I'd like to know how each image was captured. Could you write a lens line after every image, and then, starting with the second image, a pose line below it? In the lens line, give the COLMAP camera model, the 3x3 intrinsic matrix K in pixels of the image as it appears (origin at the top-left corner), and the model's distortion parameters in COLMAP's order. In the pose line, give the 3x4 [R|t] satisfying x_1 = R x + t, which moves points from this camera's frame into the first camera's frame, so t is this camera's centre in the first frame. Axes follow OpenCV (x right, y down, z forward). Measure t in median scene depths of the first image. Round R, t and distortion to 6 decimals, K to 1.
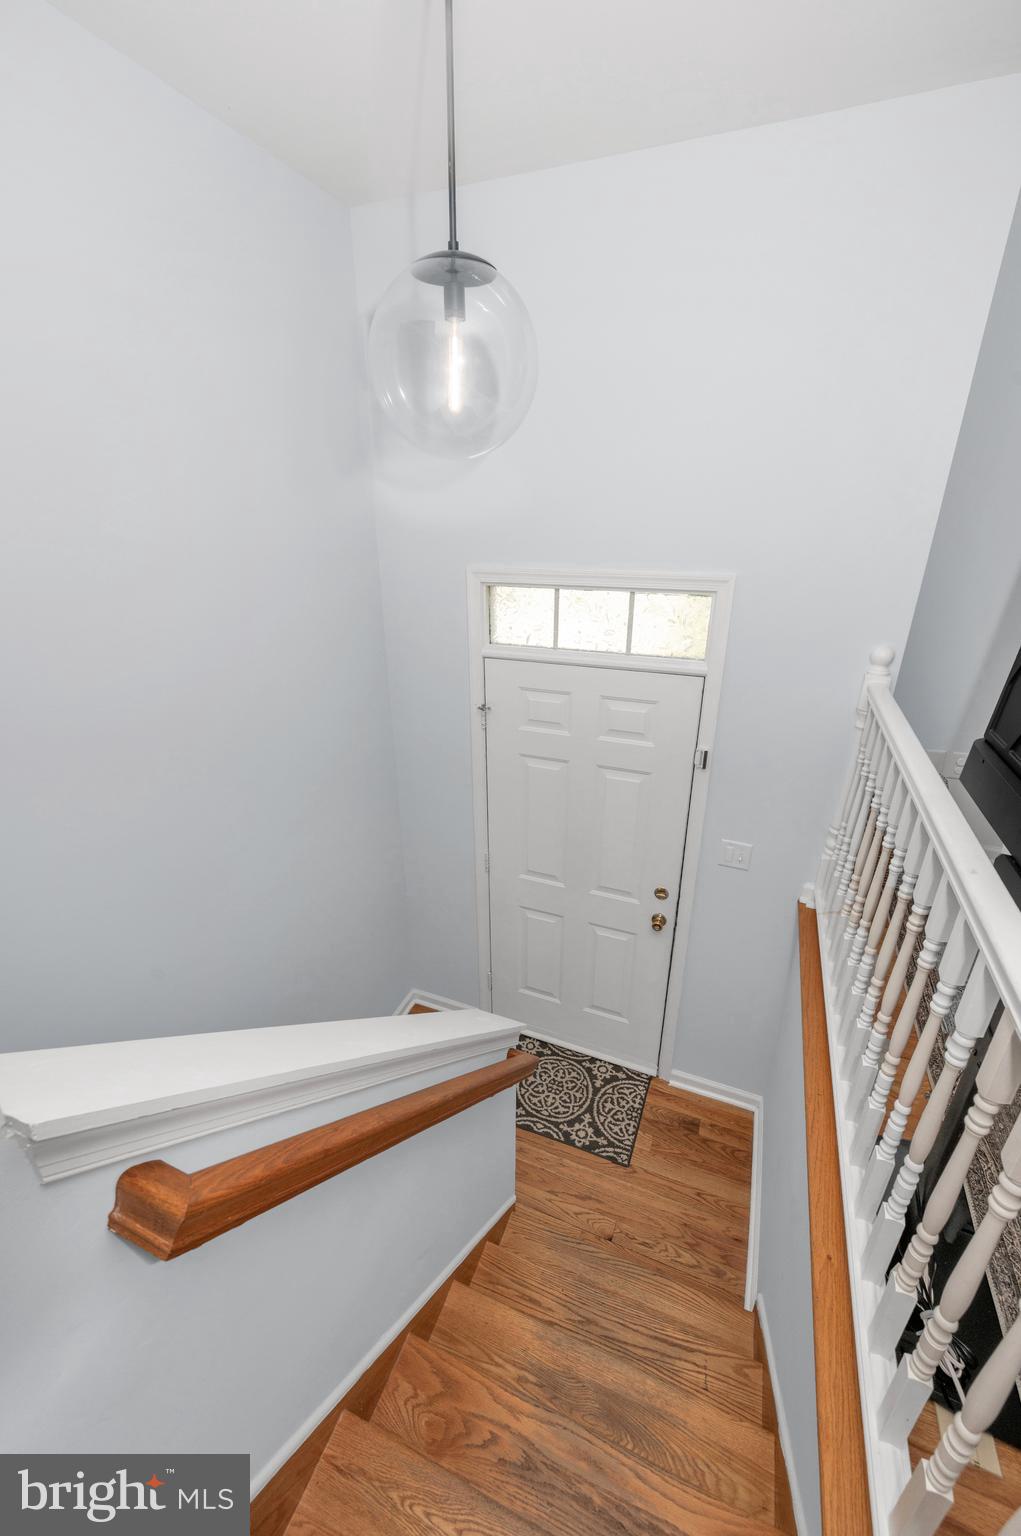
lens RADIAL K [[600.6, 0, 507.3], [0, 600.6, 740.2], [0, 0, 1]] dist [-0.001656, 0.001042]
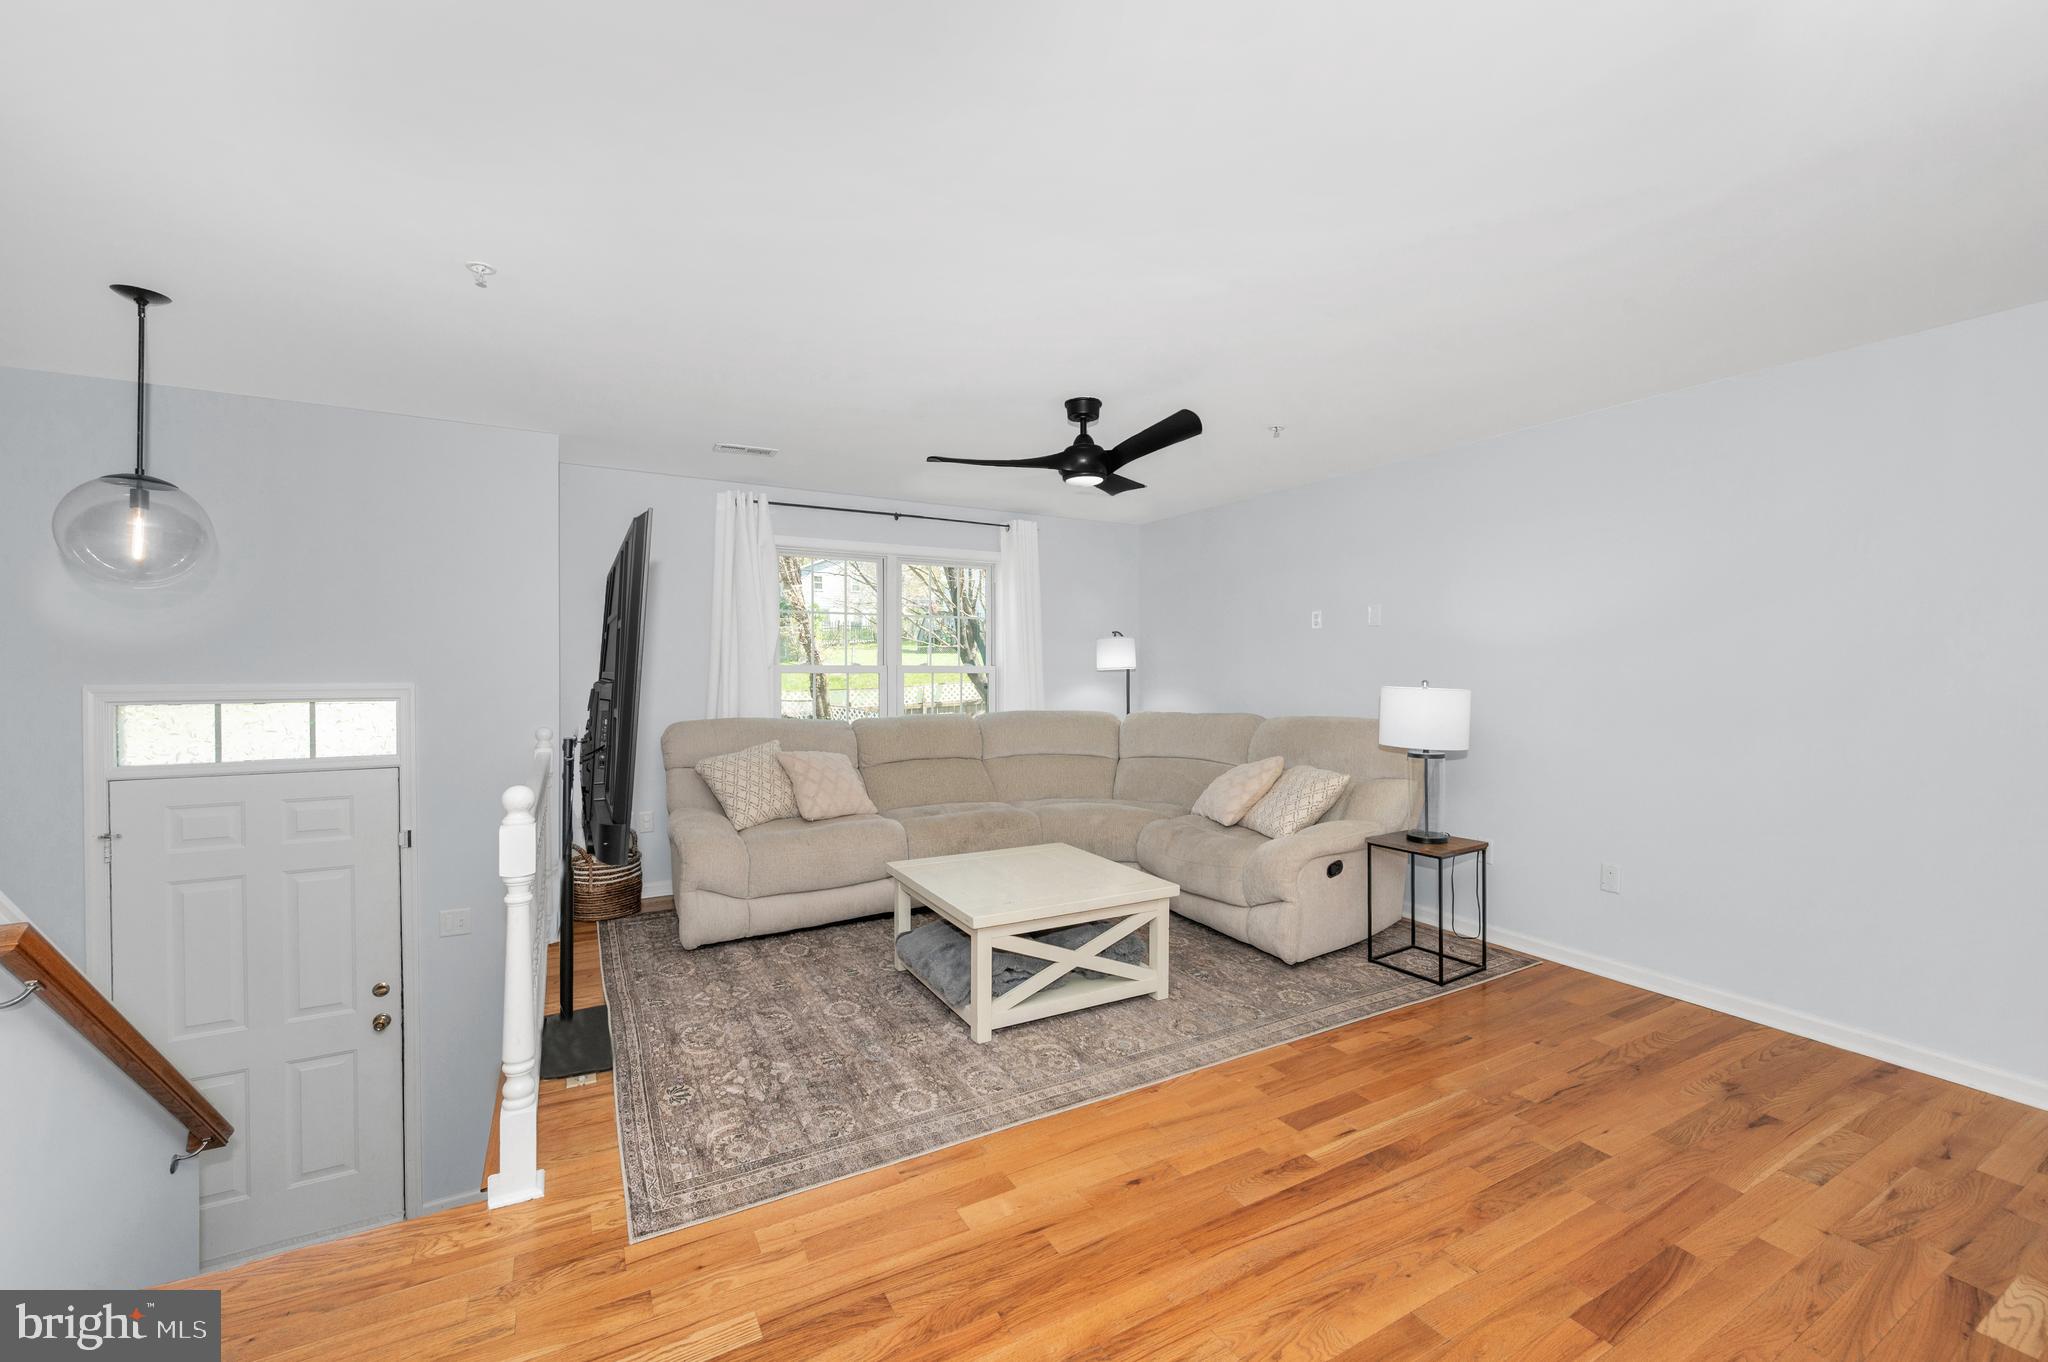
lens RADIAL K [[800.8, 0, 1028.1], [0, 800.8, 685.0], [0, 0, 1]] dist [-0.001656, 0.001042]
pose [[0.614396, -0.009549, 0.788940, -0.146735], [0.280672, 0.937165, -0.207233, 0.396179], [-0.737388, 0.348756, 0.578470, -0.844221]]
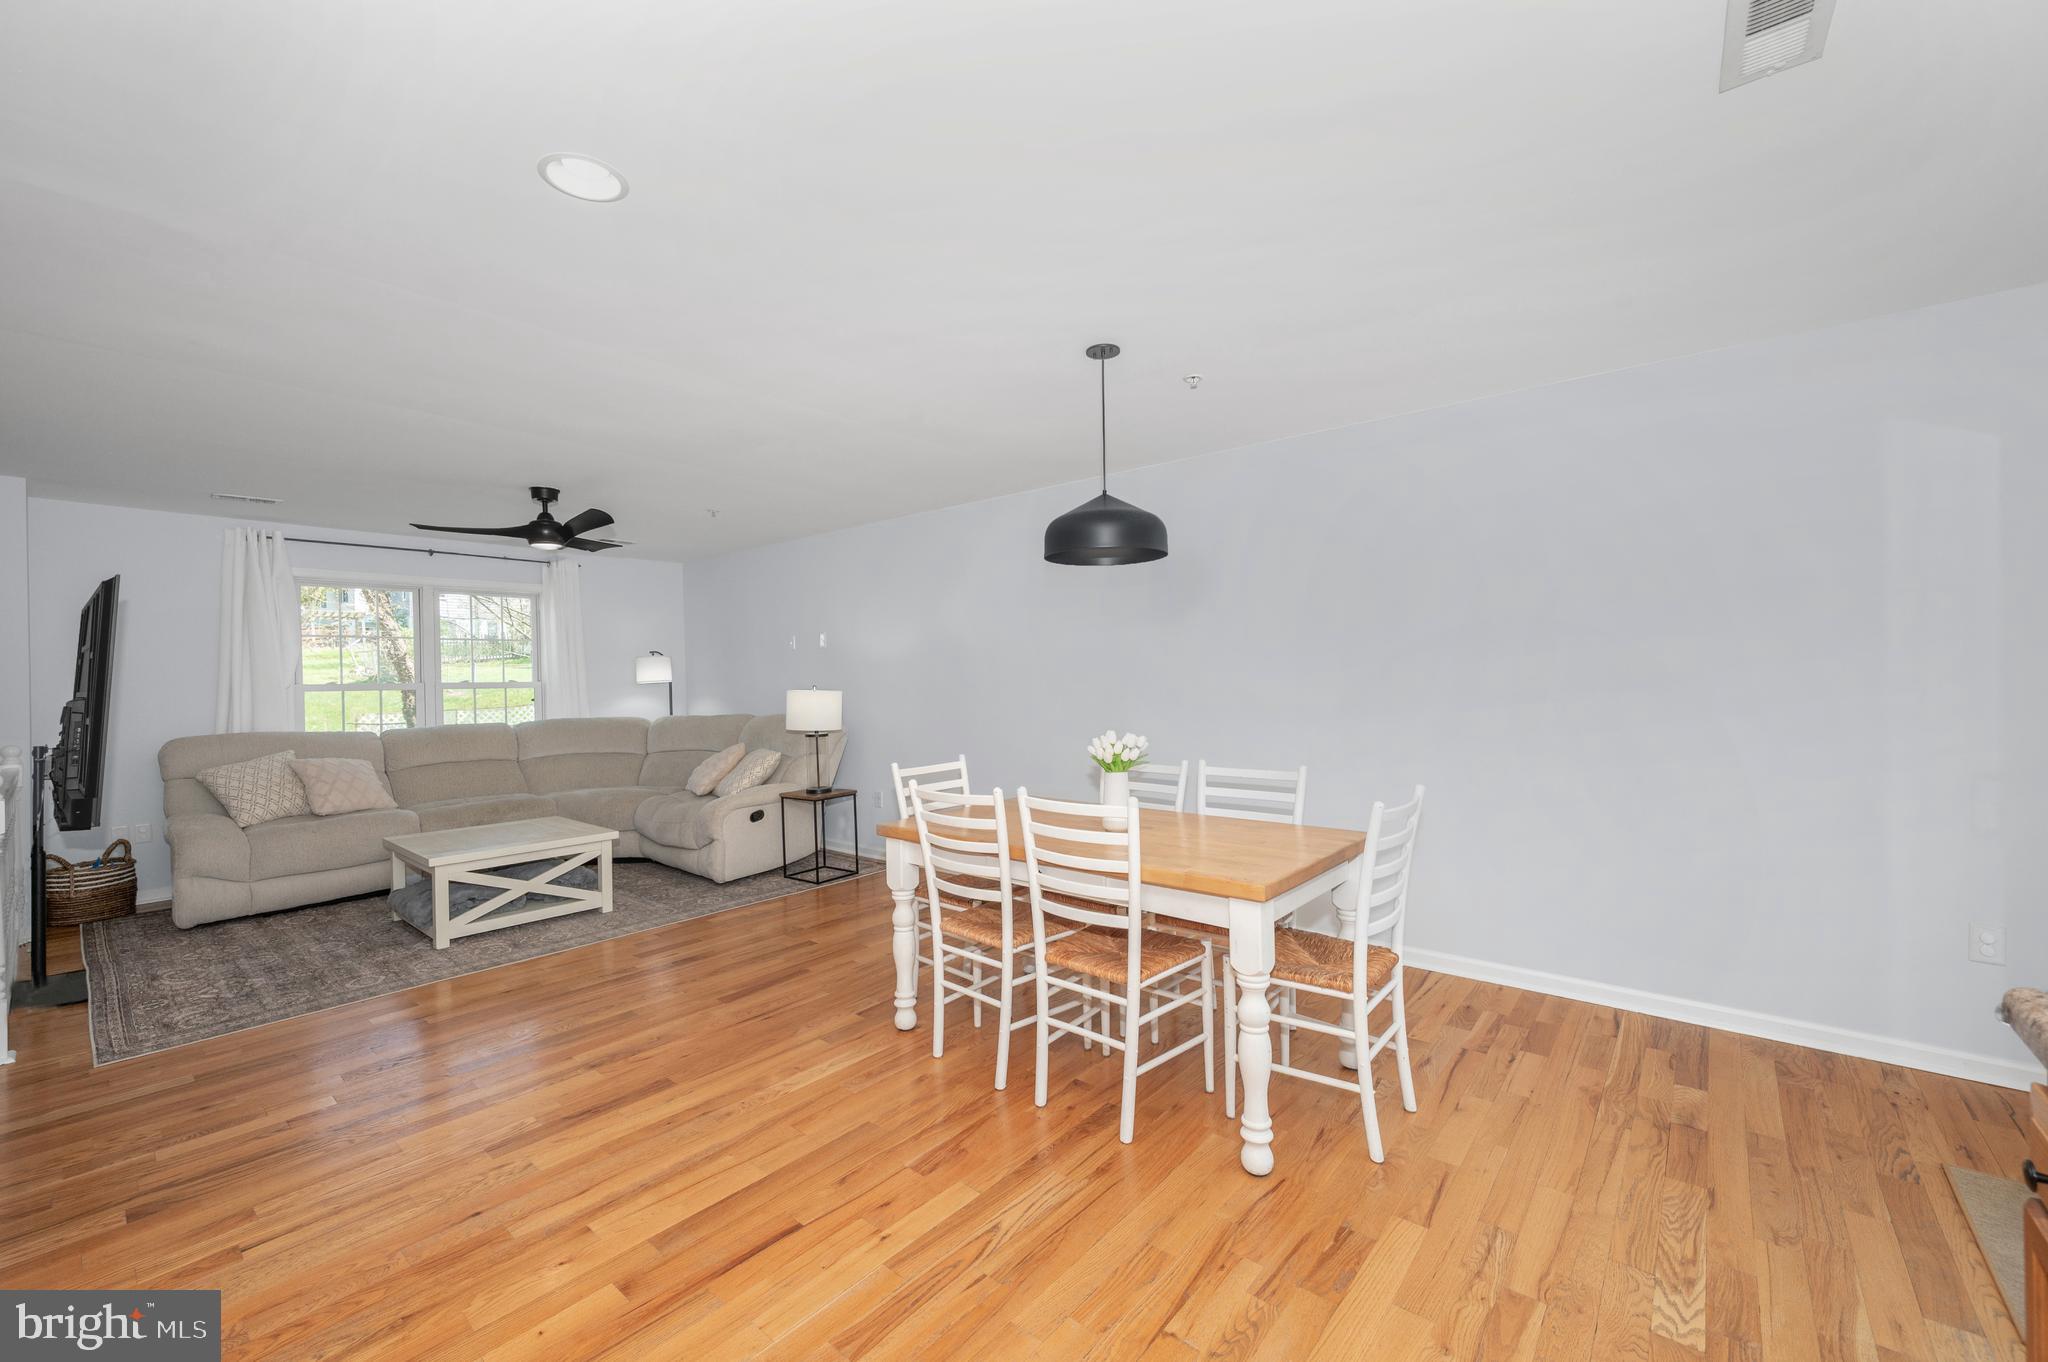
lens RADIAL K [[800.8, 0, 1009.3], [0, 800.8, 682.0], [0, 0, 1]] dist [-0.001656, 0.001042]
pose [[0.303877, -0.004190, 0.952702, -0.478685], [0.359911, 0.926393, -0.110724, 0.717373], [-0.882113, 0.376534, 0.283017, -1.634629]]
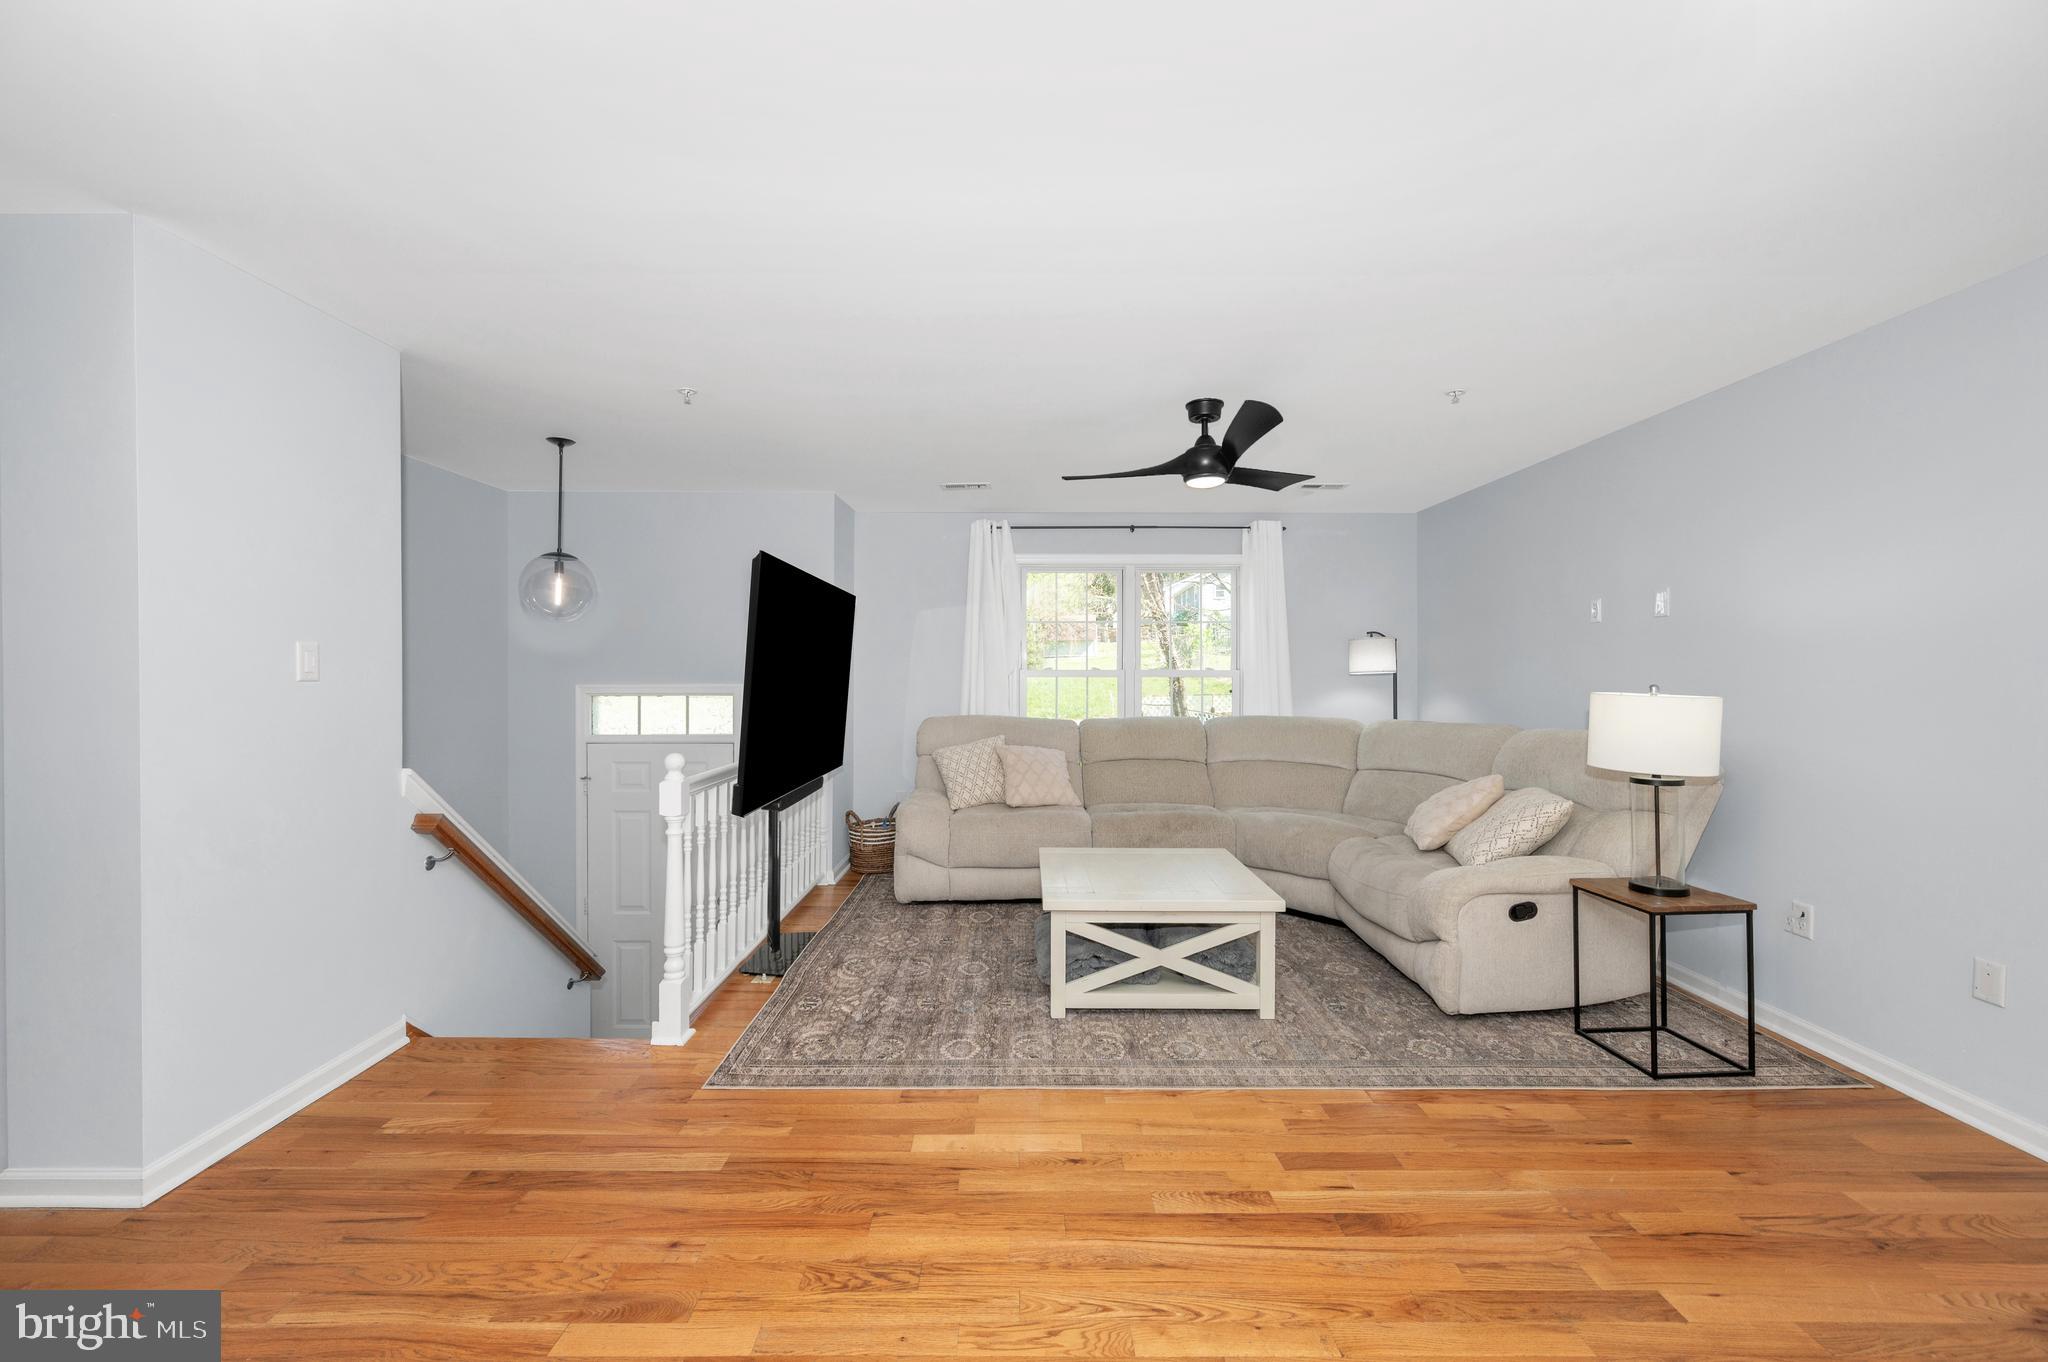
lens RADIAL K [[800.8, 0, 1034.1], [0, 800.8, 678.3], [0, 0, 1]] dist [-0.001656, 0.001042]
pose [[0.917713, 0.003813, 0.397227, 0.195721], [0.138882, 0.933771, -0.329822, 0.534890], [-0.372177, 0.357850, 0.856404, -1.185936]]
